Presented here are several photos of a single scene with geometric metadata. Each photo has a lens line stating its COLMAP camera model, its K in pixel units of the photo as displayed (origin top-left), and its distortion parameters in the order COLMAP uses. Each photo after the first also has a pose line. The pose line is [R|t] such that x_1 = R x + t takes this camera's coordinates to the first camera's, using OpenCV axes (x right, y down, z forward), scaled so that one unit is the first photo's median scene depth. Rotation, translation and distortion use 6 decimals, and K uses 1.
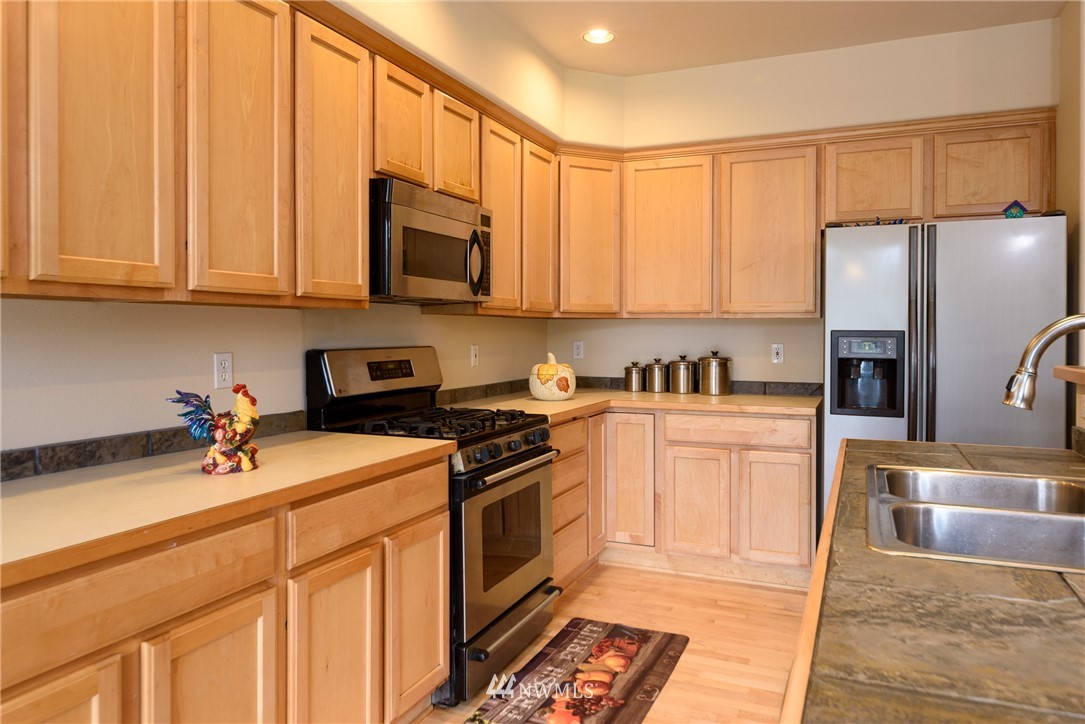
lens RADIAL K [[728.4, 0, 545.1], [0, 728.4, 341.4], [0, 0, 1]] dist [-0.000223, -0.001149]
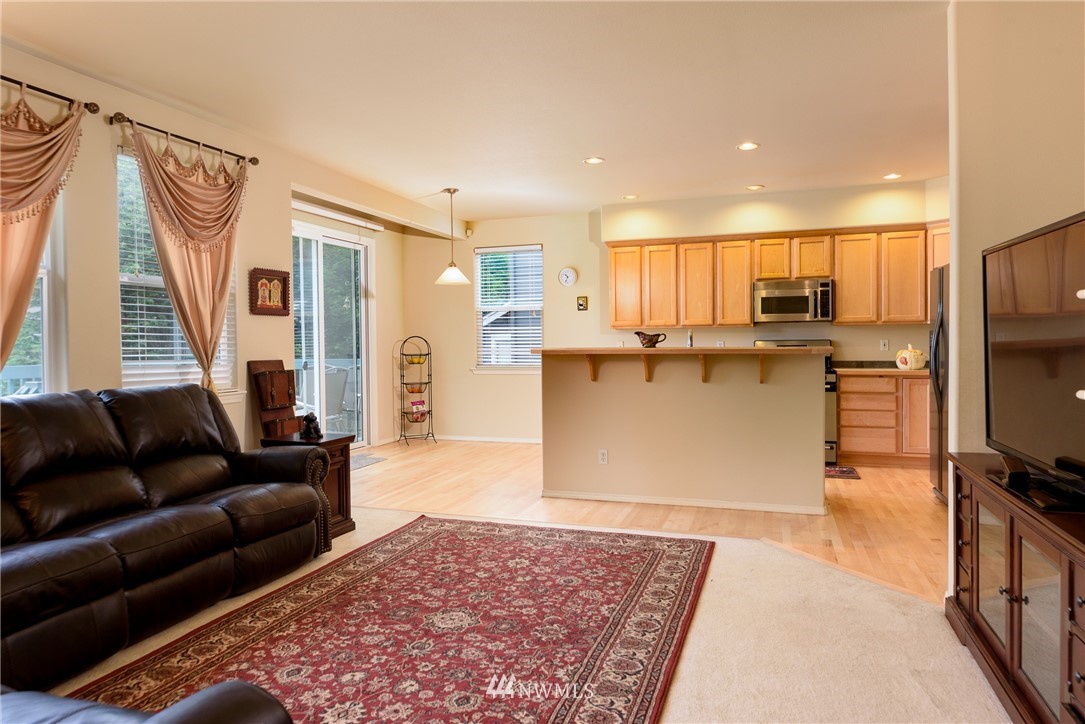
lens RADIAL K [[696.5, 0, 544.2], [0, 696.5, 344.2], [0, 0, 1]] dist [-0.003670, -0.001388]
pose [[0.070602, 0.004804, -0.997493, 2.724619], [-0.001934, 0.999987, 0.004679, 0.015327], [0.997503, 0.001598, 0.070611, -0.050492]]
